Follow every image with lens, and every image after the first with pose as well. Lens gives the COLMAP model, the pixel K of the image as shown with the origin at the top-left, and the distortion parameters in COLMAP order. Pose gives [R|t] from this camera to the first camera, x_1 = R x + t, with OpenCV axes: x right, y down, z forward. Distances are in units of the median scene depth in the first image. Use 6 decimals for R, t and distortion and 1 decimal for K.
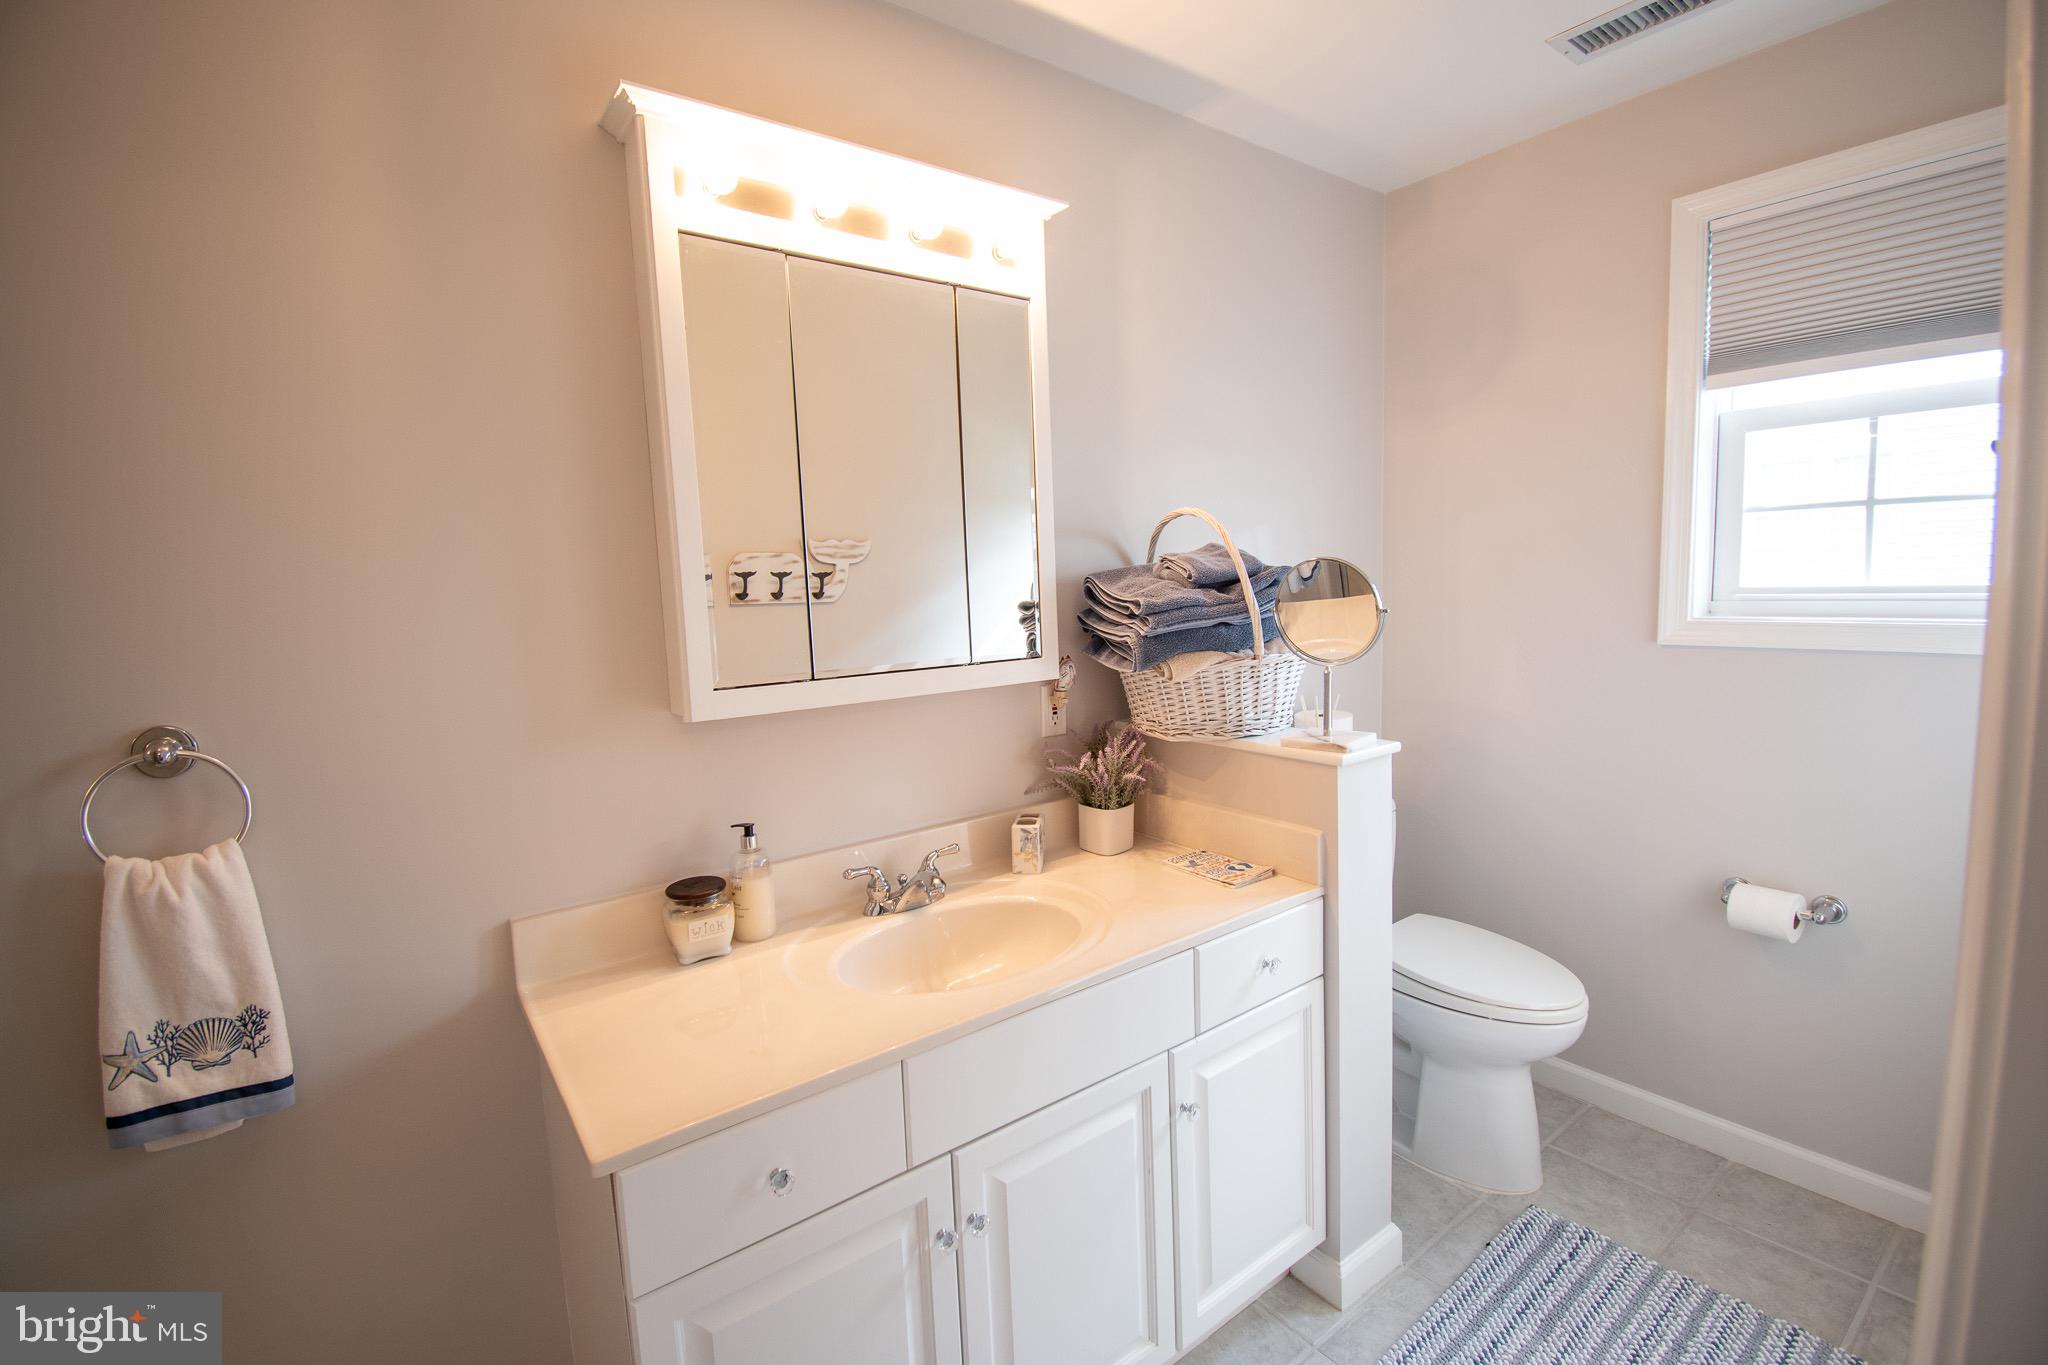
lens RADIAL K [[902.2, 0, 1028.5], [0, 902.2, 678.2], [0, 0, 1]] dist [0.014720, -0.022306]
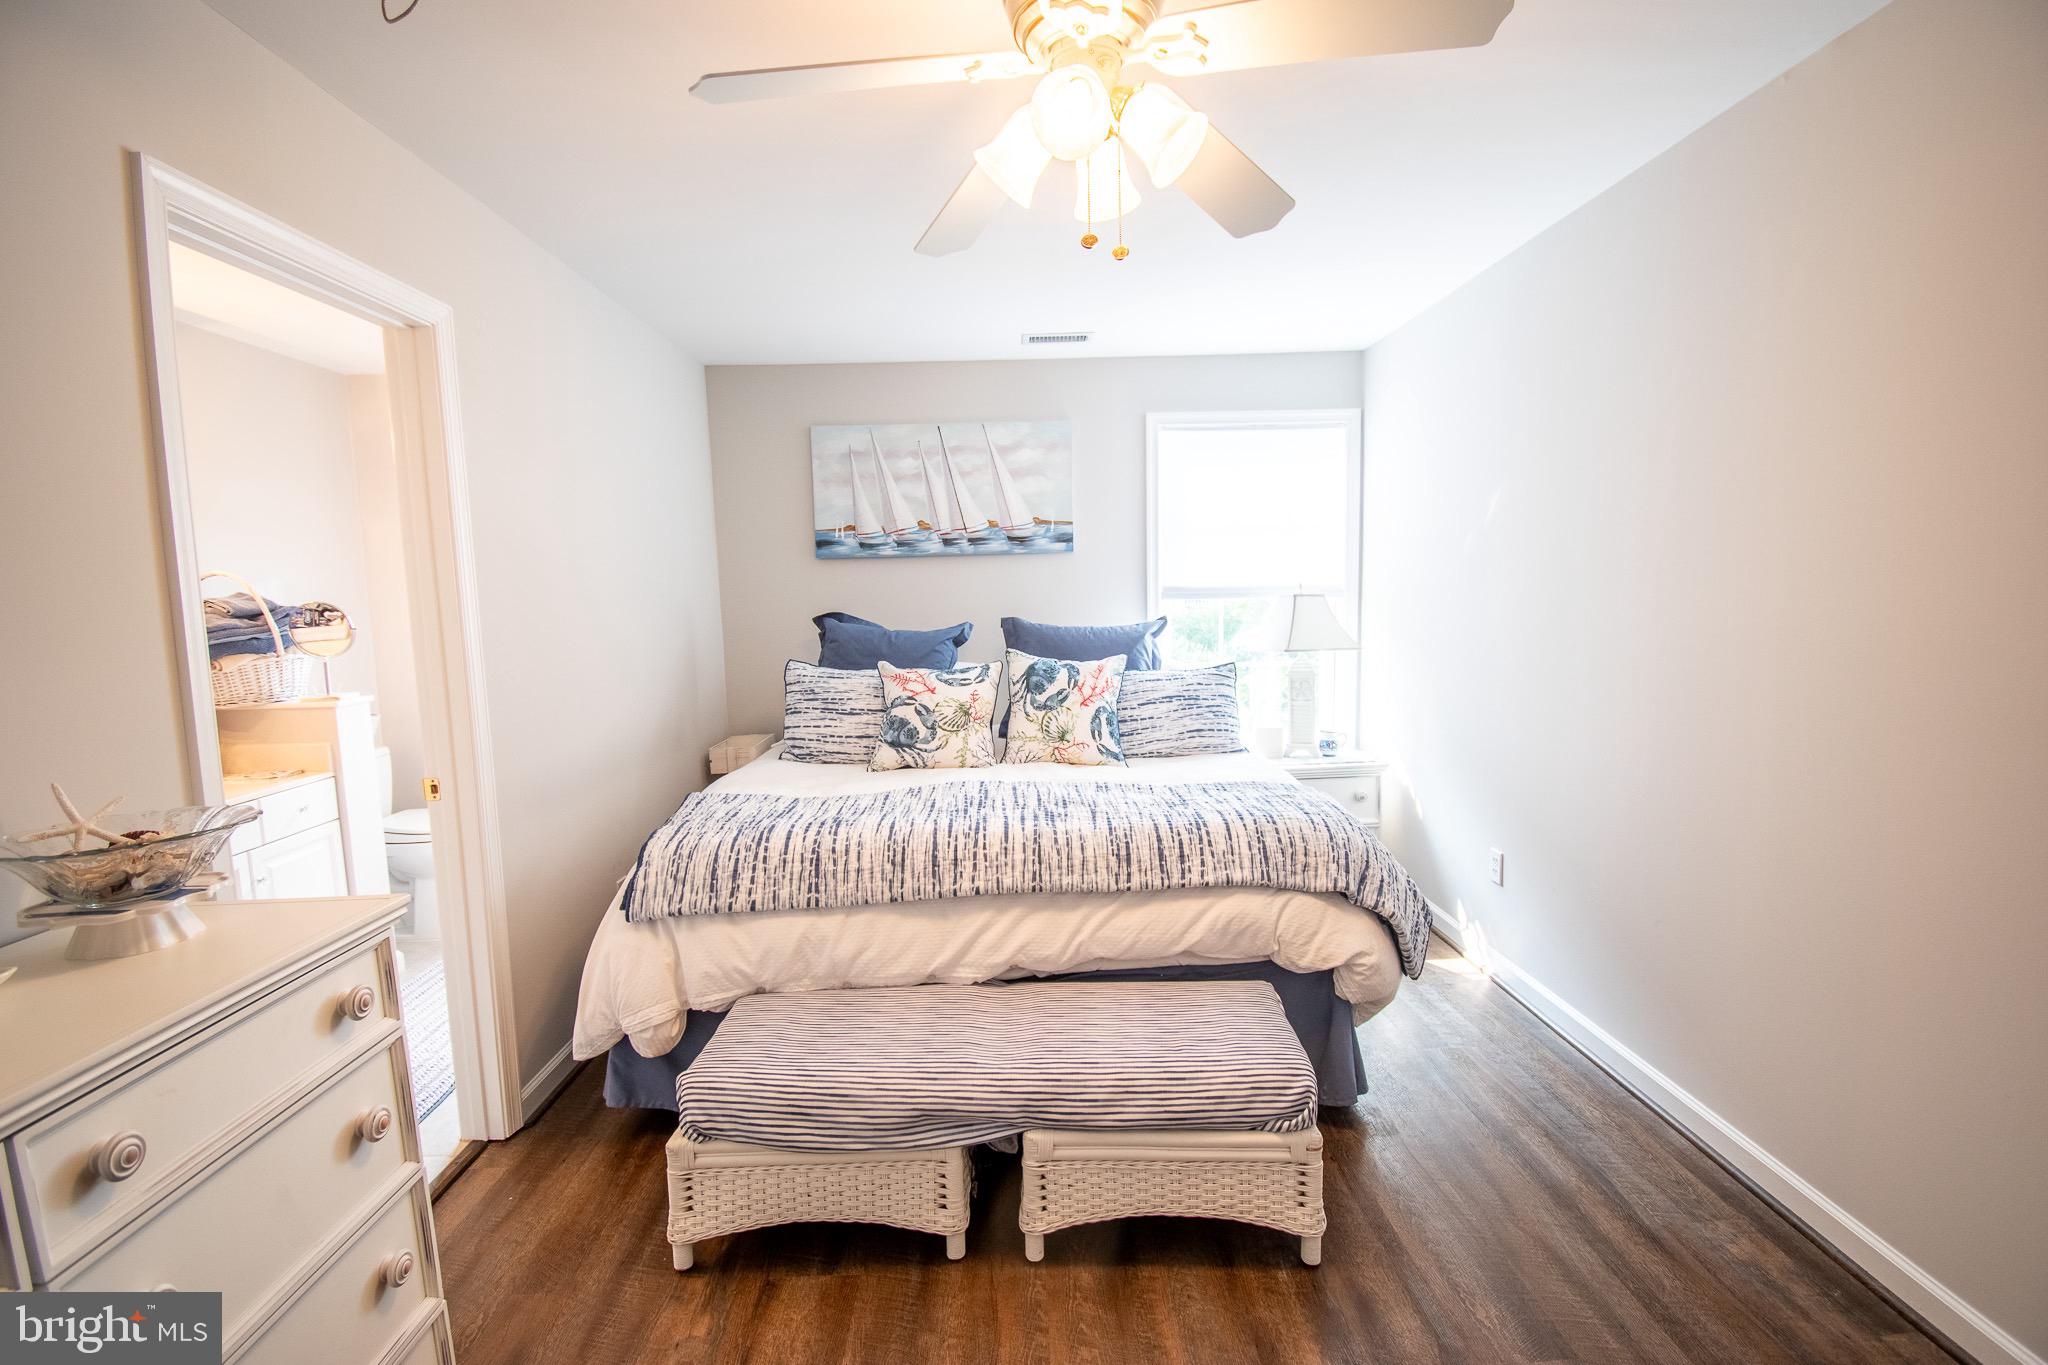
lens RADIAL K [[902.2, 0, 1024.0], [0, 902.2, 687.6], [0, 0, 1]] dist [0.014720, -0.022306]
pose [[0.581108, -0.066129, 0.811136, -0.347052], [0.086540, 0.996063, 0.019207, 0.132457], [-0.809212, 0.059034, 0.584543, -1.250049]]
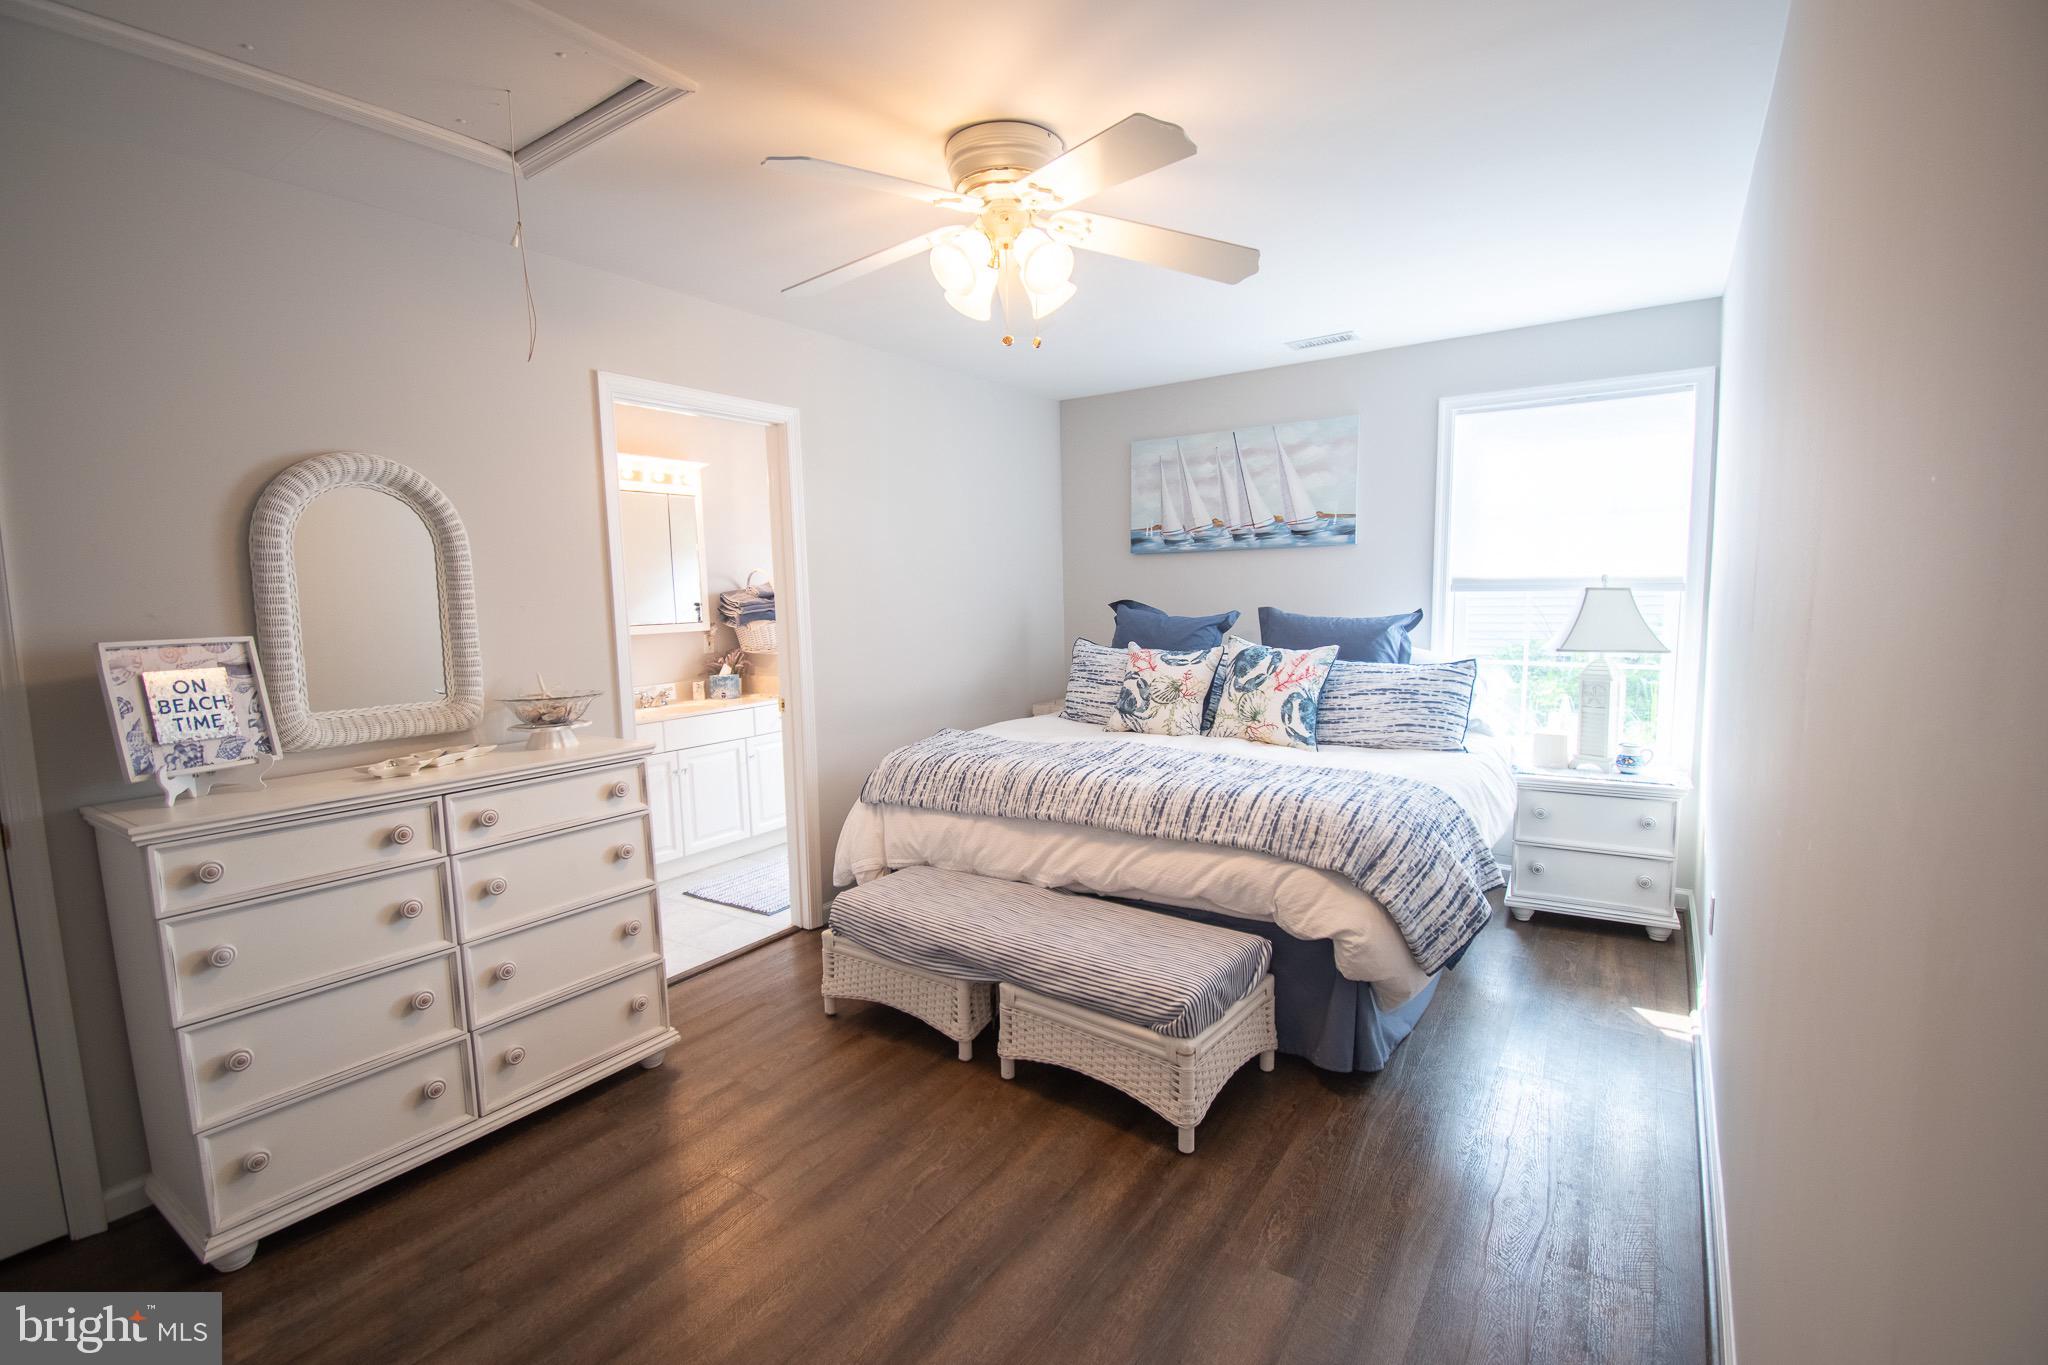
lens RADIAL K [[902.2, 0, 1026.3], [0, 902.2, 686.8], [0, 0, 1]] dist [0.014720, -0.022306]
pose [[0.944043, -0.021300, 0.329135, 0.035036], [0.021336, 0.999766, 0.003504, 0.188458], [-0.329133, 0.003714, 0.944276, -1.972529]]
